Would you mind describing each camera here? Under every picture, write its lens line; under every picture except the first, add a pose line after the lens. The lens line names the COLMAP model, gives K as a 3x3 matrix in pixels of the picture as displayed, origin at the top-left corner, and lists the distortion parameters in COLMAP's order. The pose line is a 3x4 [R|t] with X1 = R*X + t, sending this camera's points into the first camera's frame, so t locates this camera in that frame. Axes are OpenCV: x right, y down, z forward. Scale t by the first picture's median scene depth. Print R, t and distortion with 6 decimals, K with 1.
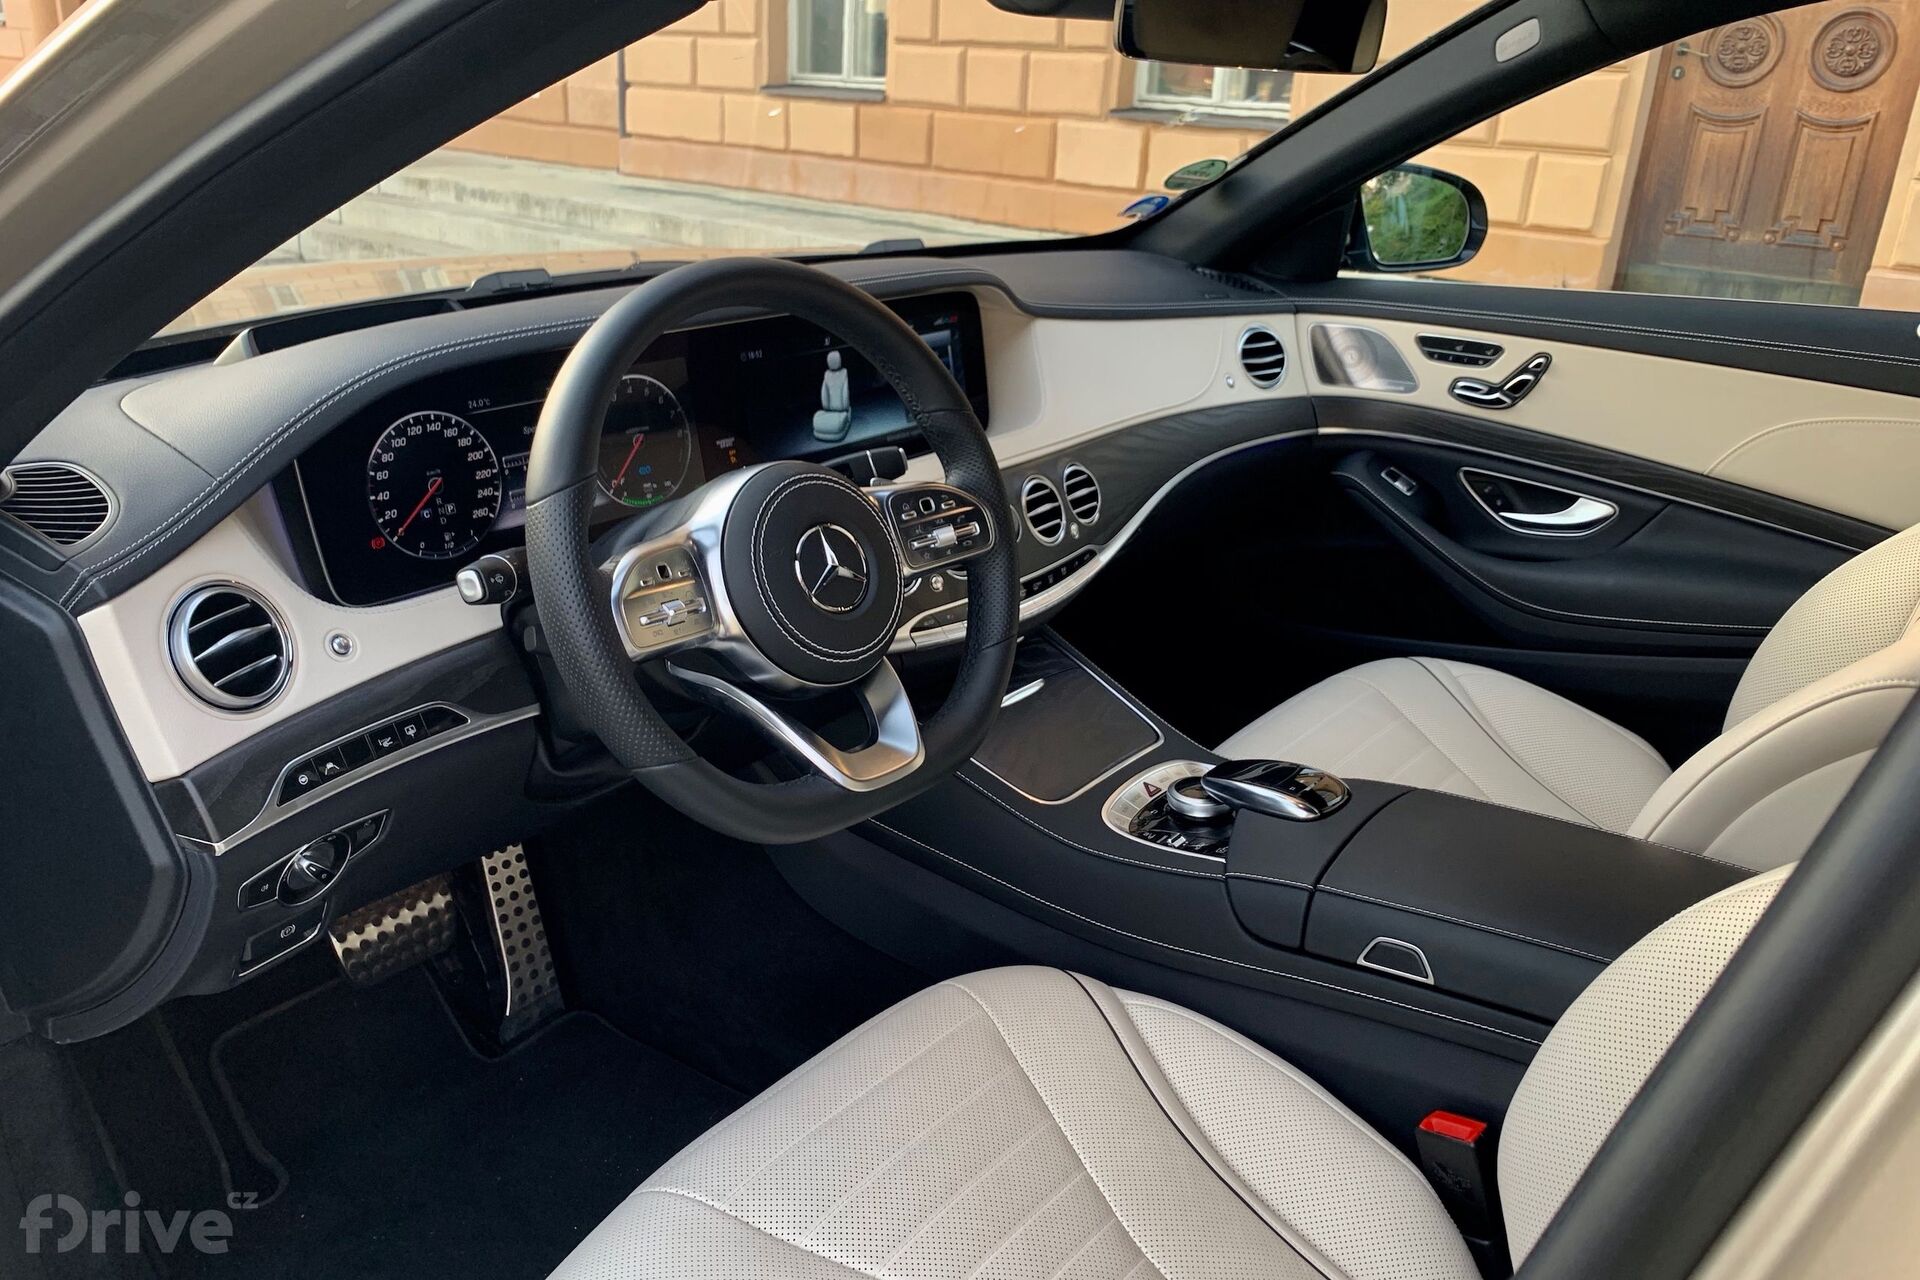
lens RADIAL K [[1408.2, 0, 955.1], [0, 1408.2, 633.4], [0, 0, 1]] dist [-0.006343, -0.005253]
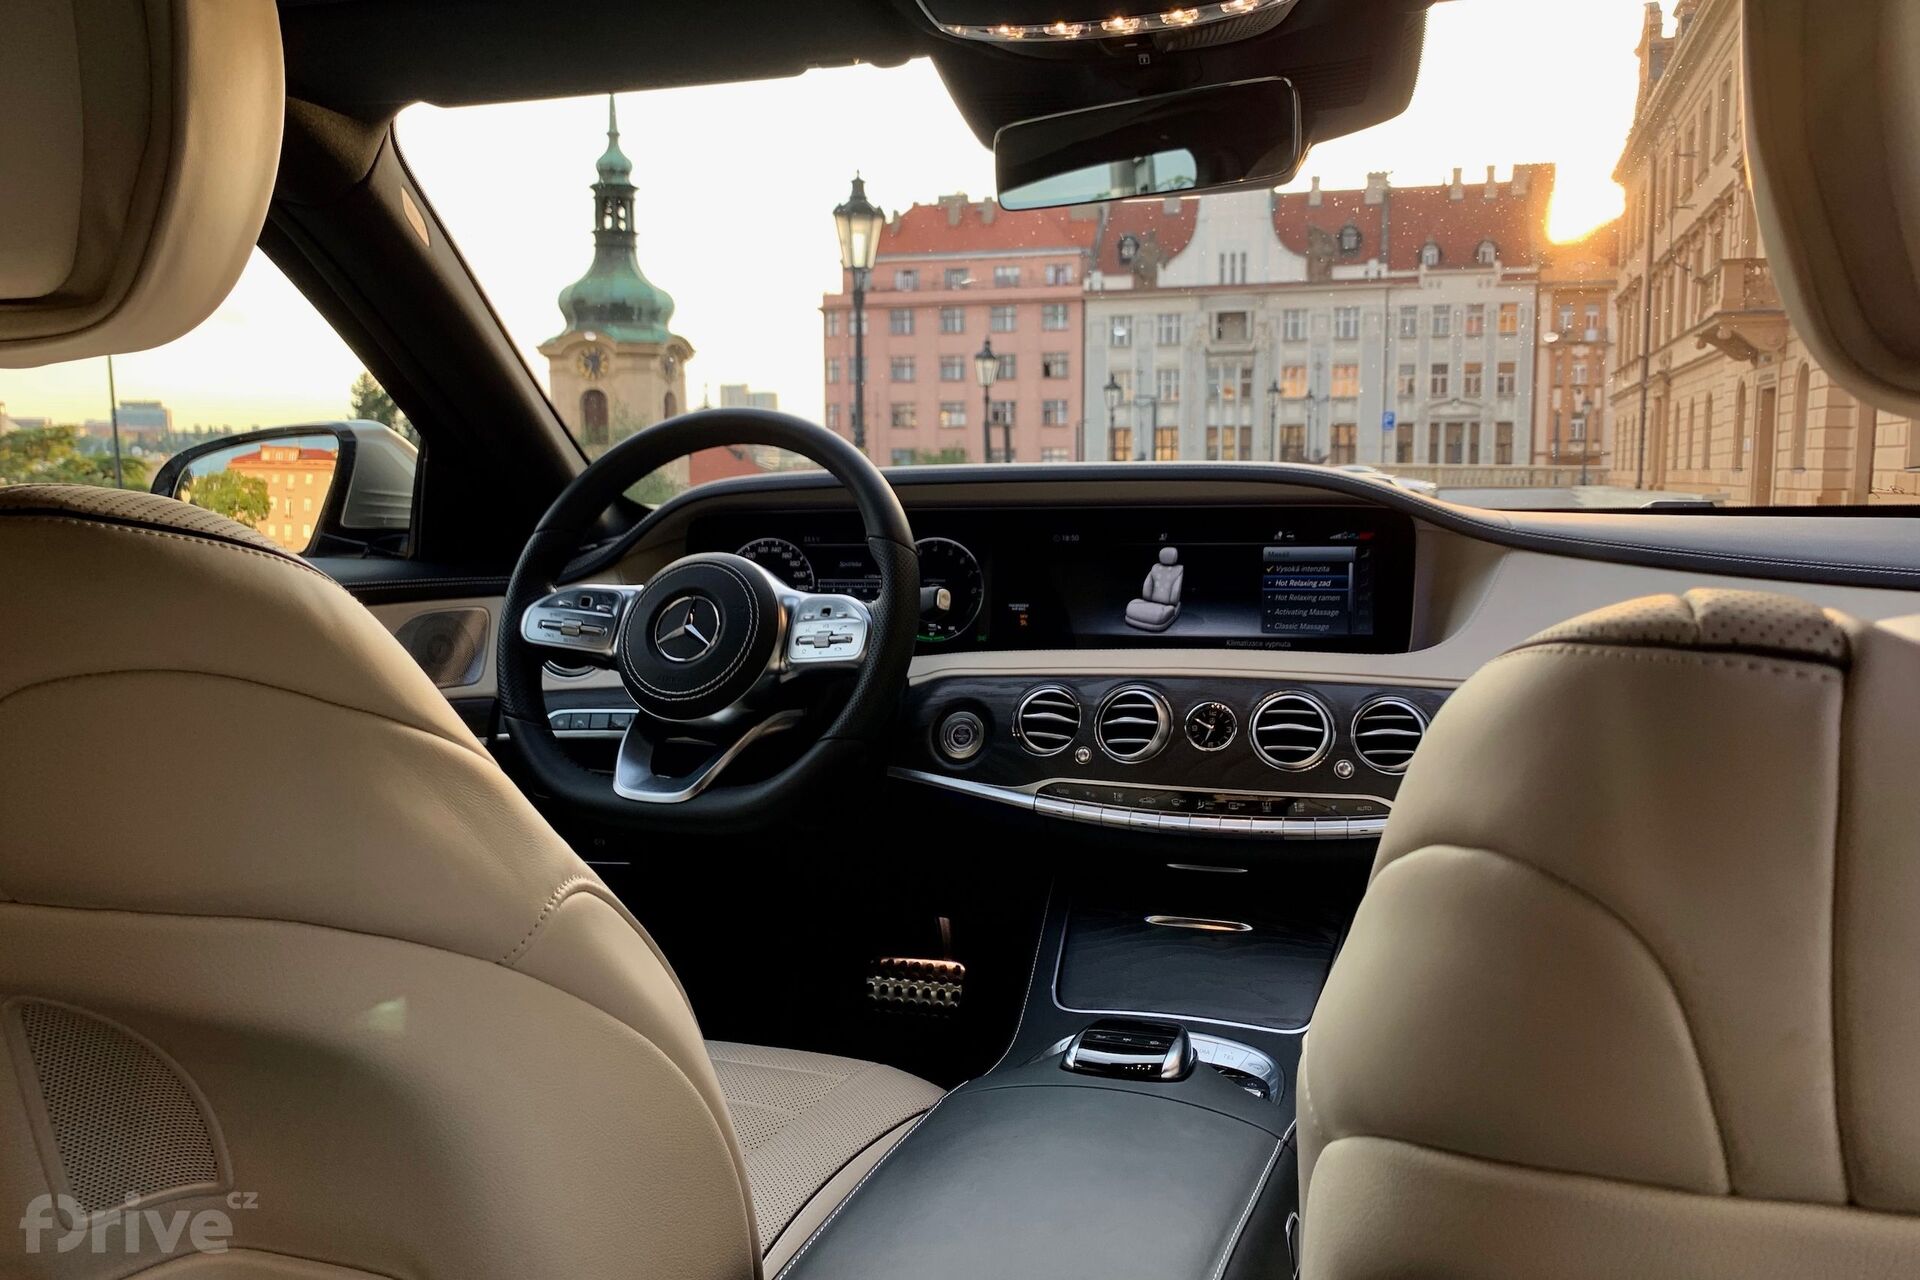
lens RADIAL K [[1408.2, 0, 950.6], [0, 1408.2, 635.9], [0, 0, 1]] dist [-0.006343, -0.005253]
pose [[0.362668, 0.069304, -0.929338, 0.829672], [-0.318184, 0.946513, -0.053584, -0.031018], [0.875917, 0.315134, 0.365322, 0.500811]]
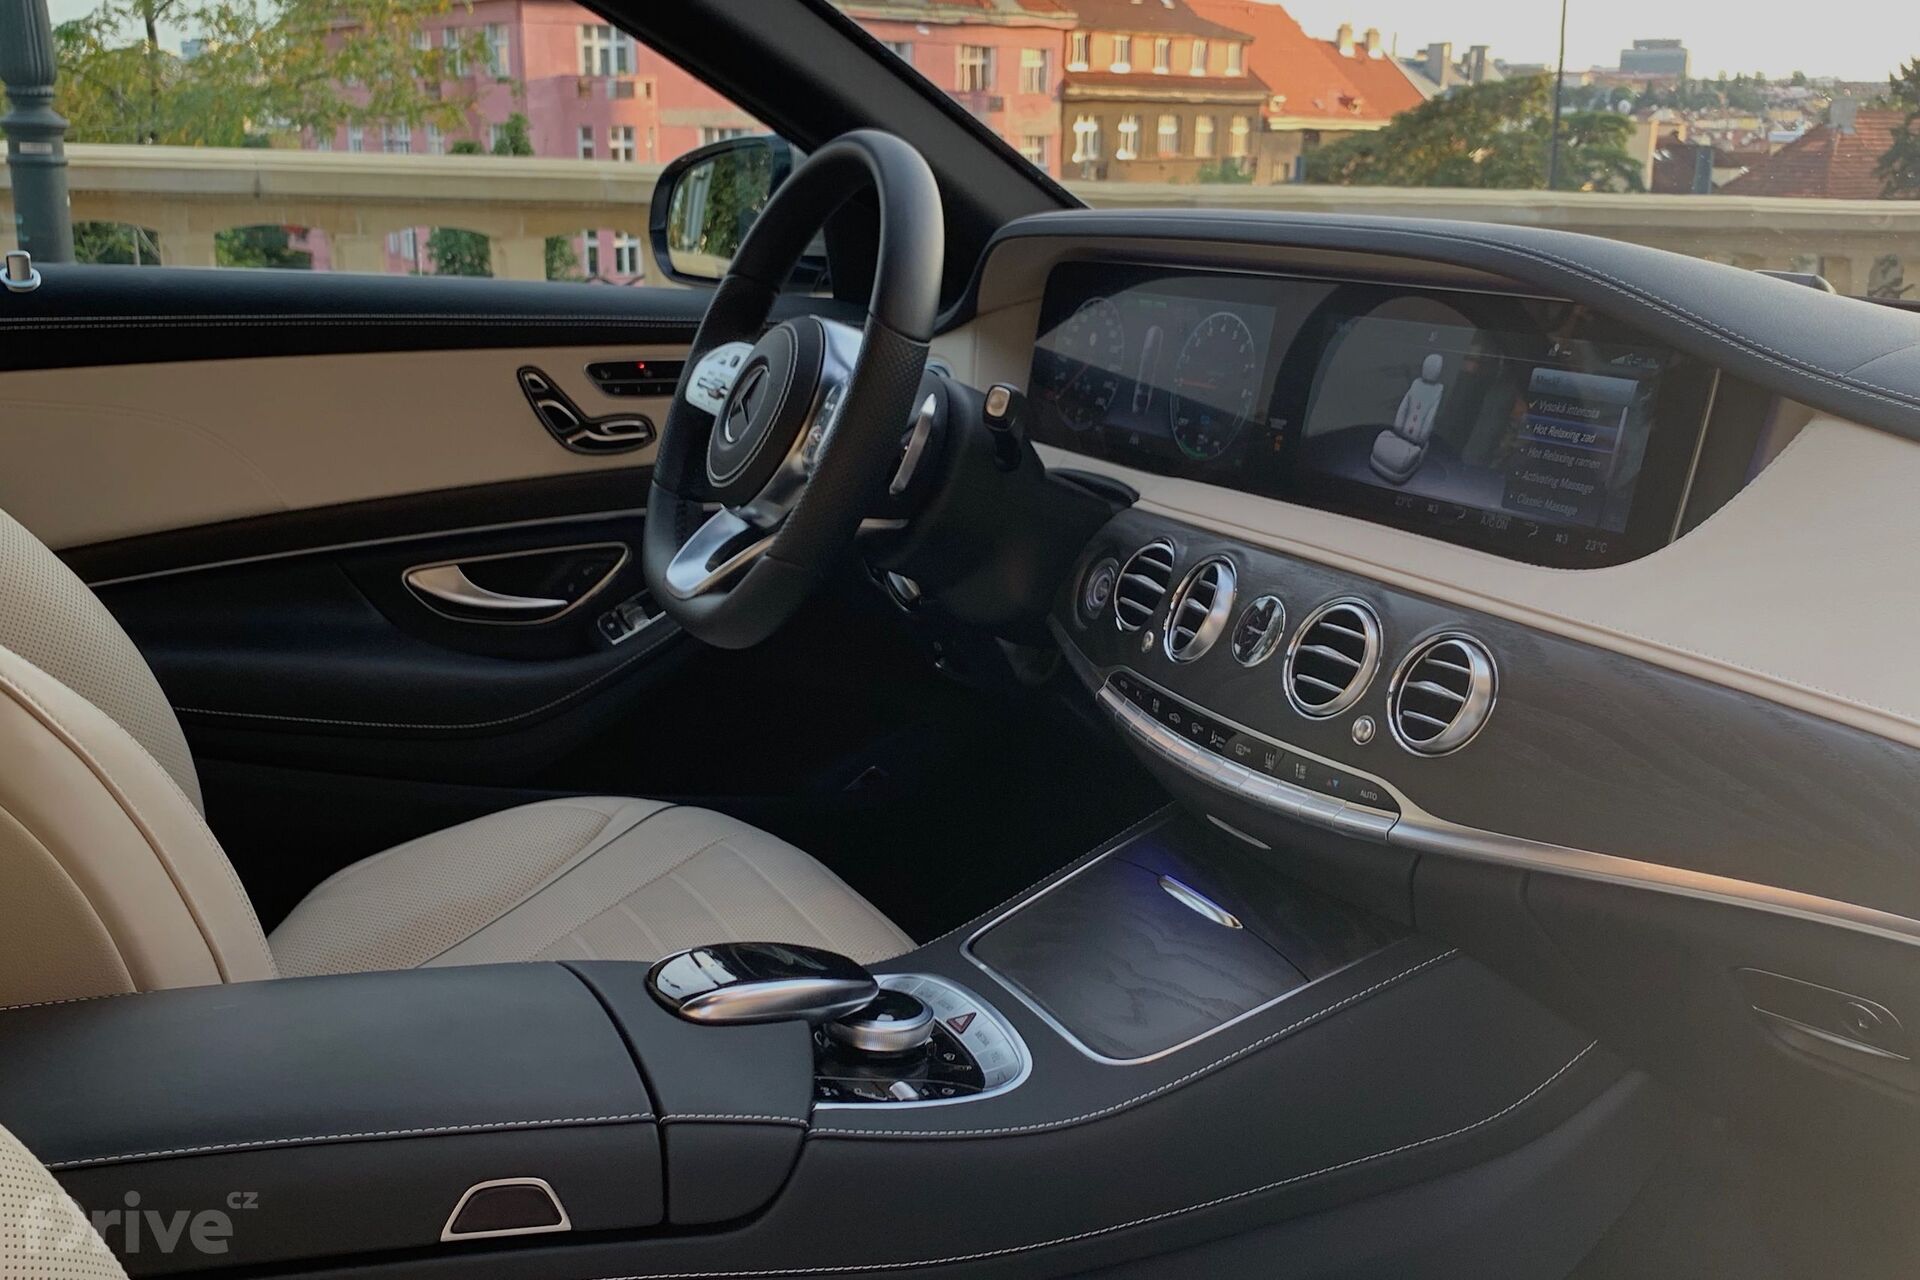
lens RADIAL K [[2088.5, 0, 959.1], [0, 2088.5, 648.1], [0, 0, 1]] dist [0.000416, 0.000000]
pose [[-0.435474, 0.174082, -0.883209, 0.896062], [-0.347787, 0.872409, 0.343433, -0.338709], [0.830305, 0.456725, -0.319368, 1.193742]]
